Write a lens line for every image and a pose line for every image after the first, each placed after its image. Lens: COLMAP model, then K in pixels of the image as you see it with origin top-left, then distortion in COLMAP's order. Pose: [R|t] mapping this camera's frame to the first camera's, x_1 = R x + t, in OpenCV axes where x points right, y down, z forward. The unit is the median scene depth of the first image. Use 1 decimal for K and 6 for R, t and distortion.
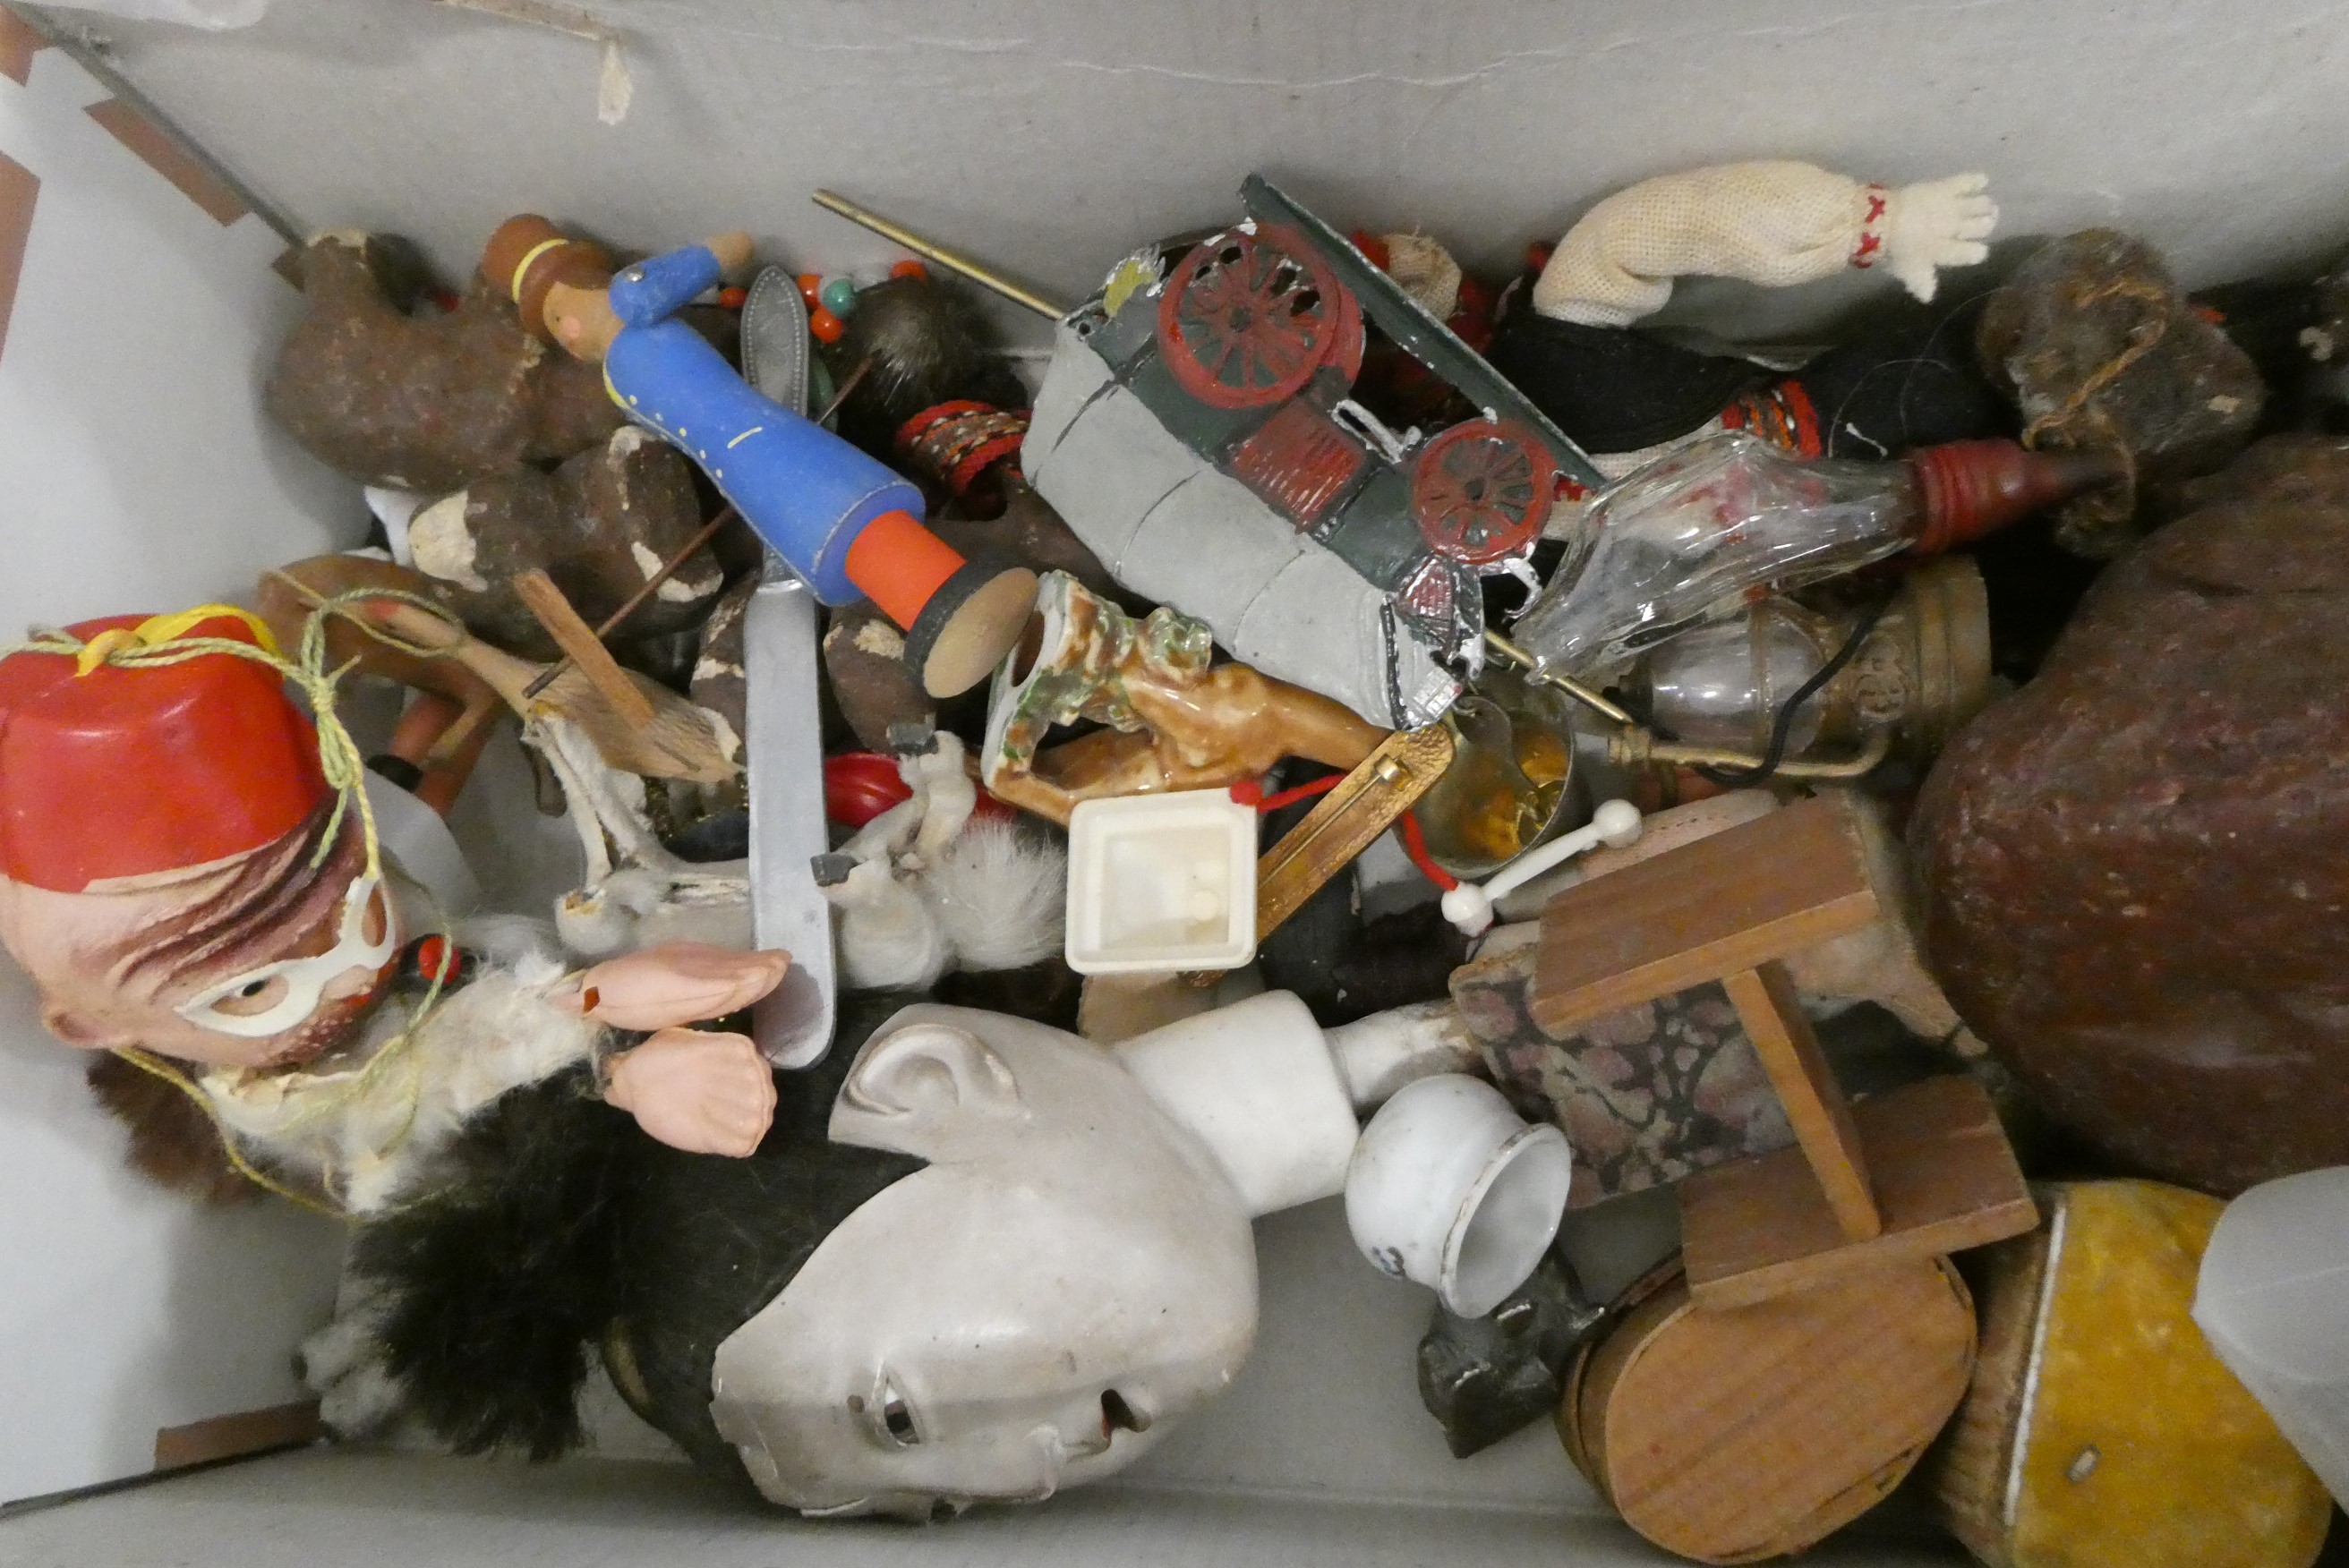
lens RADIAL K [[1746.0, 0, 1177.8], [0, 1746.0, 786.1], [0, 0, 1]] dist [-0.007951, -0.007158]
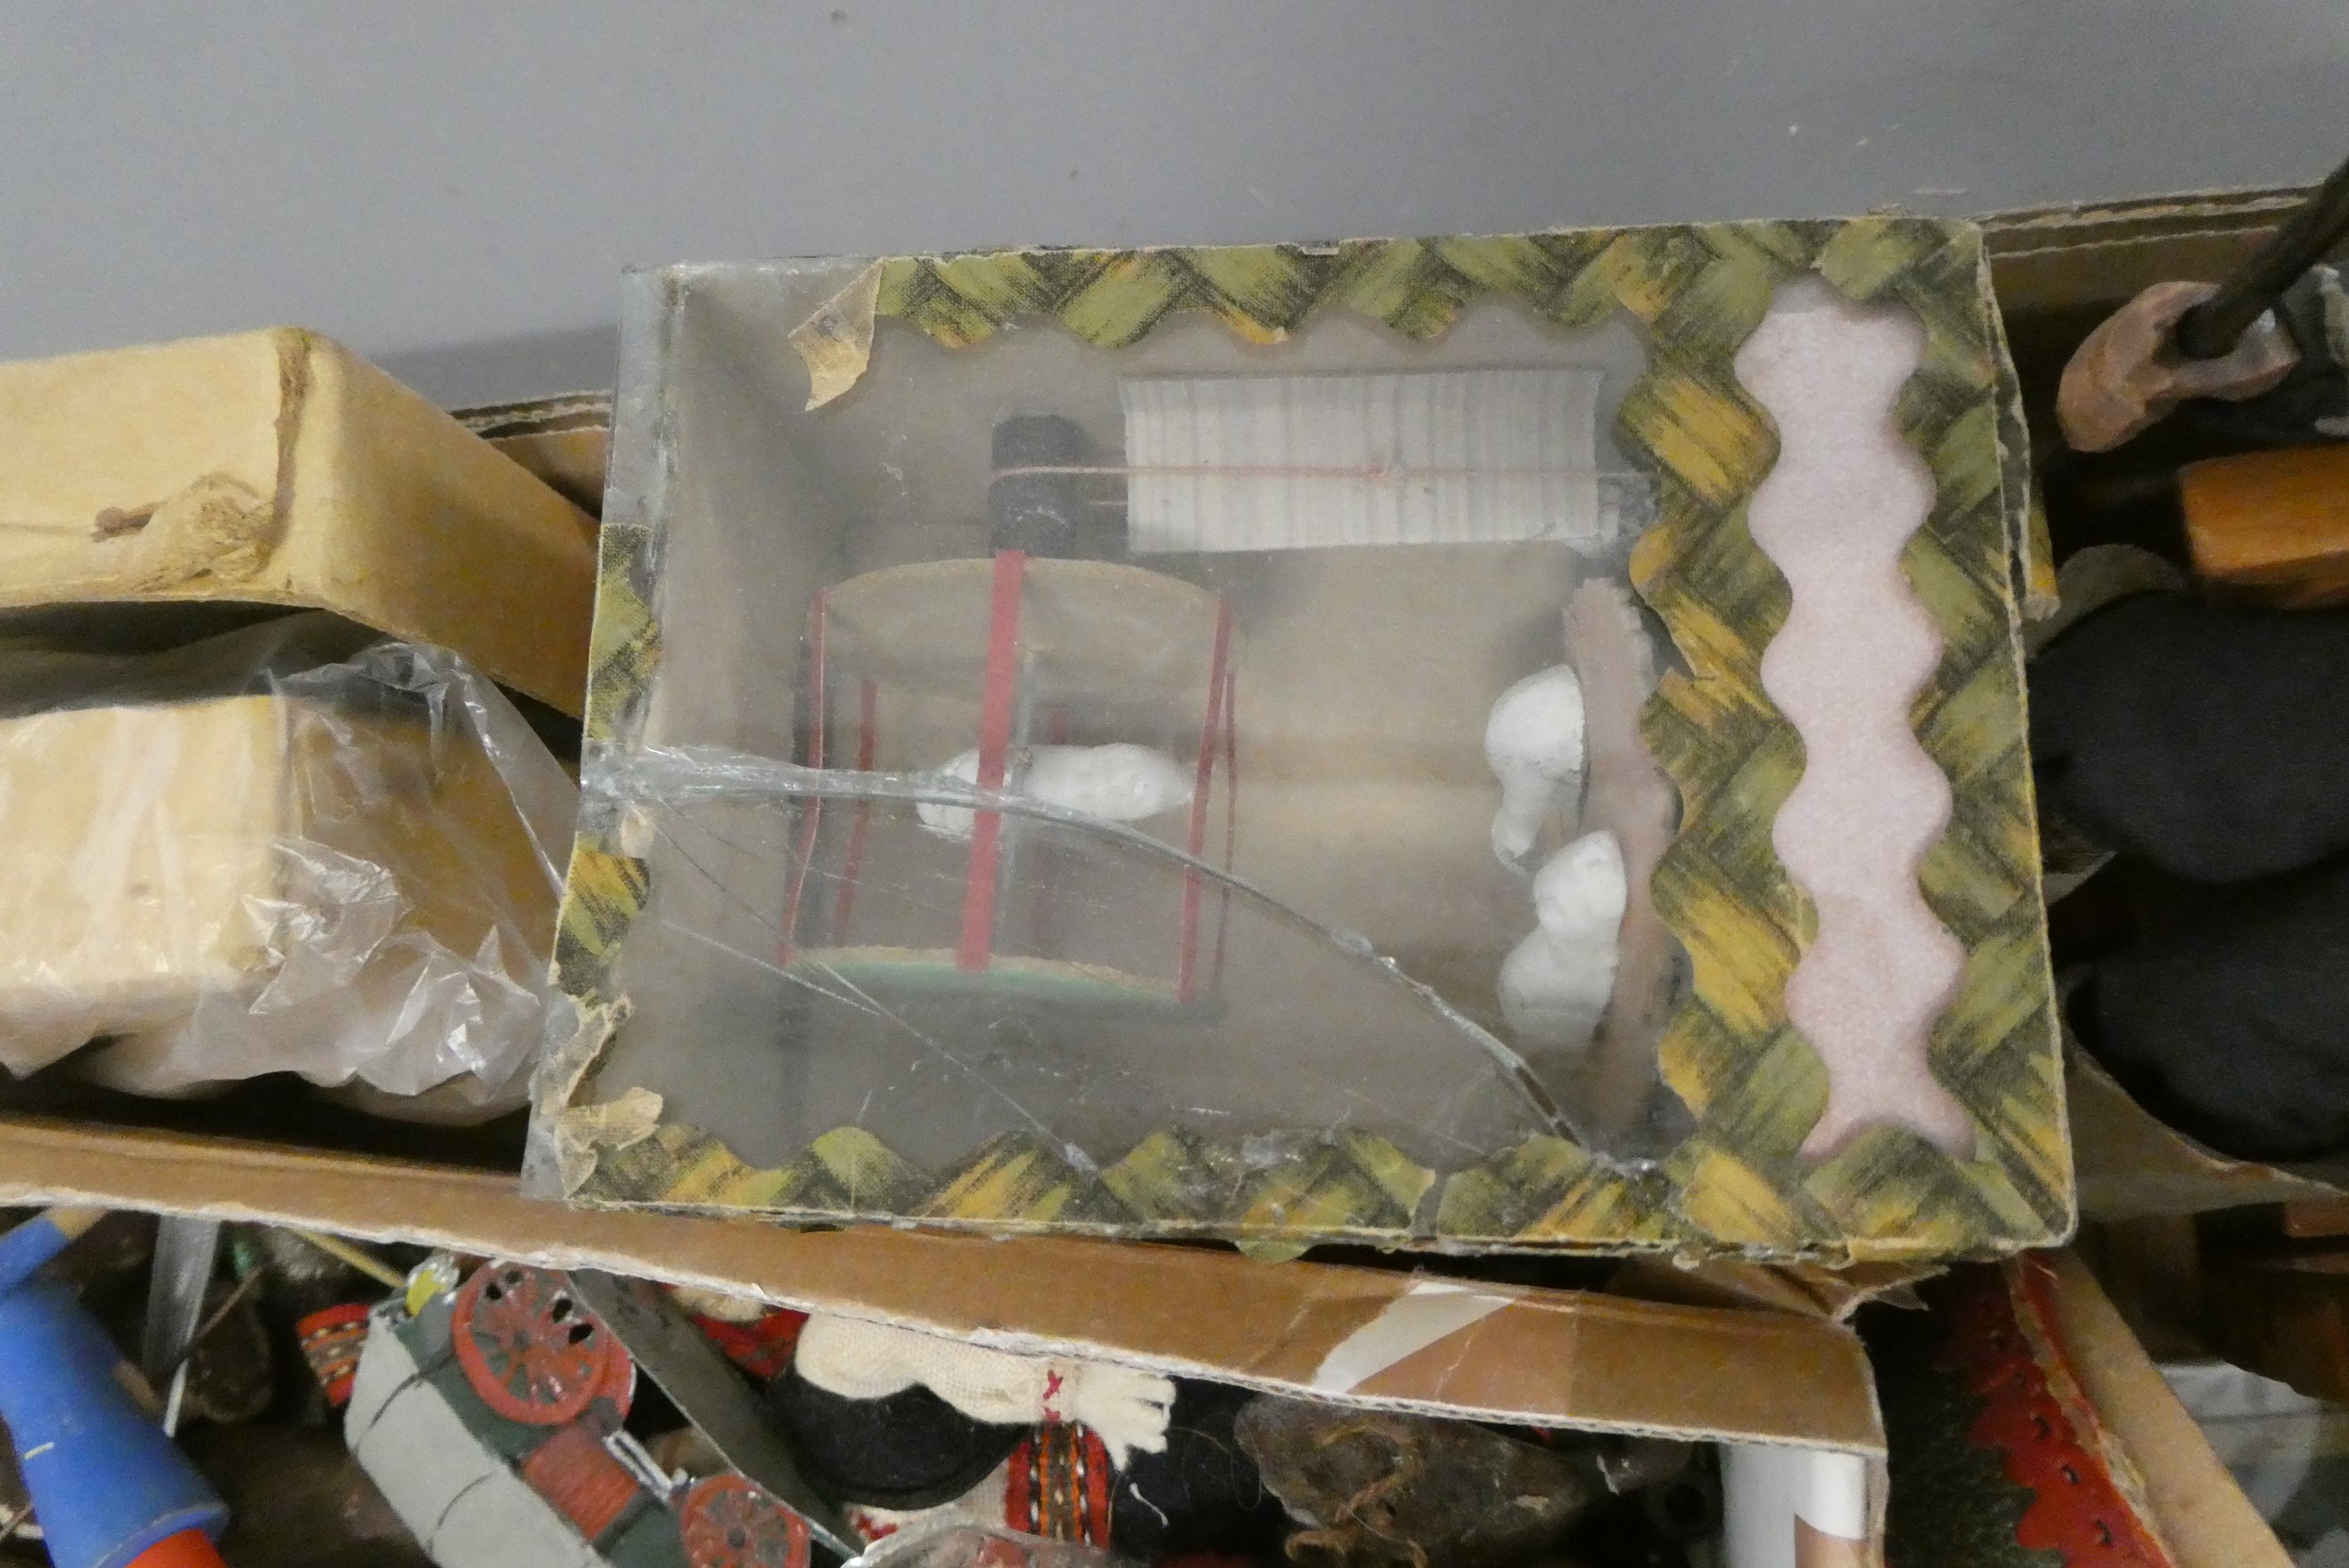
lens RADIAL K [[1746.0, 0, 1176.3], [0, 1746.0, 775.4], [0, 0, 1]] dist [-0.007951, -0.007158]
pose [[0.991752, 0.032624, -0.123950, 0.529074], [-0.032620, 0.999466, 0.002060, -0.616070], [0.123951, 0.002001, 0.992286, 0.058315]]
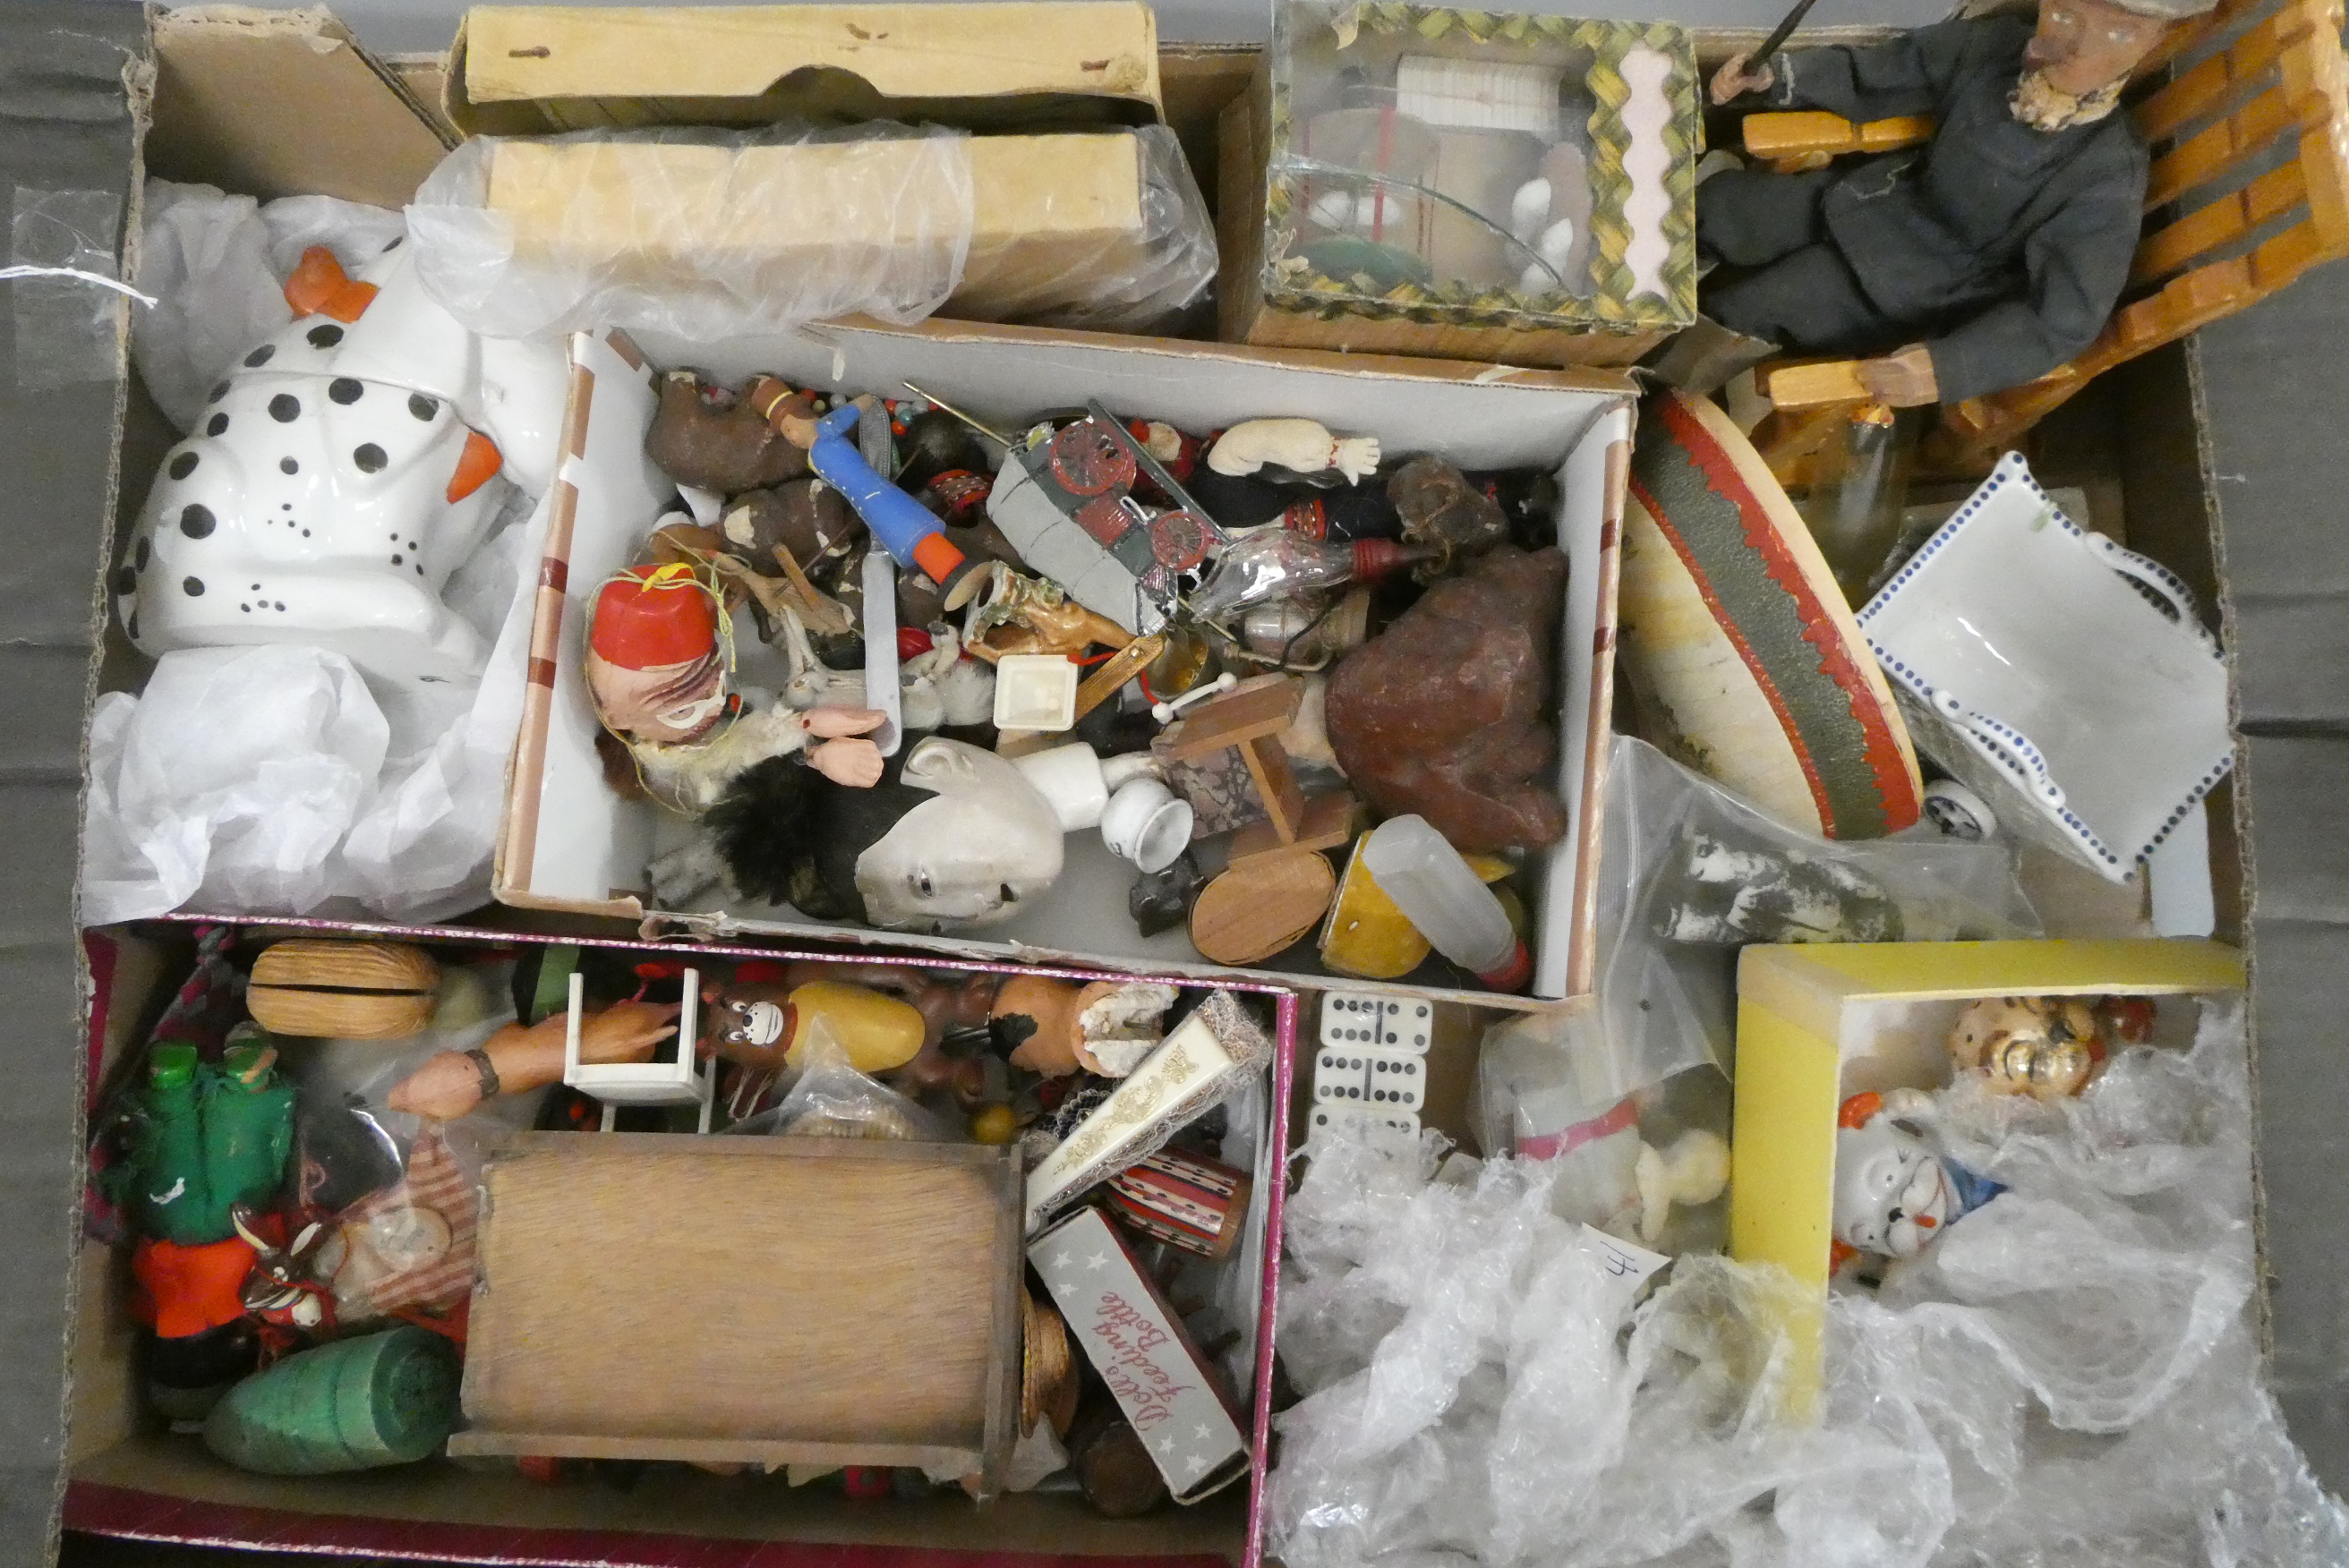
lens RADIAL K [[1746.0, 0, 1219.6], [0, 1746.0, 824.5], [0, 0, 1]] dist [-0.007951, -0.007158]
pose [[0.993038, 0.063758, 0.099050, 0.015418], [-0.076713, 0.988138, 0.133035, -0.107014], [-0.089393, -0.139708, 0.986149, -1.446837]]
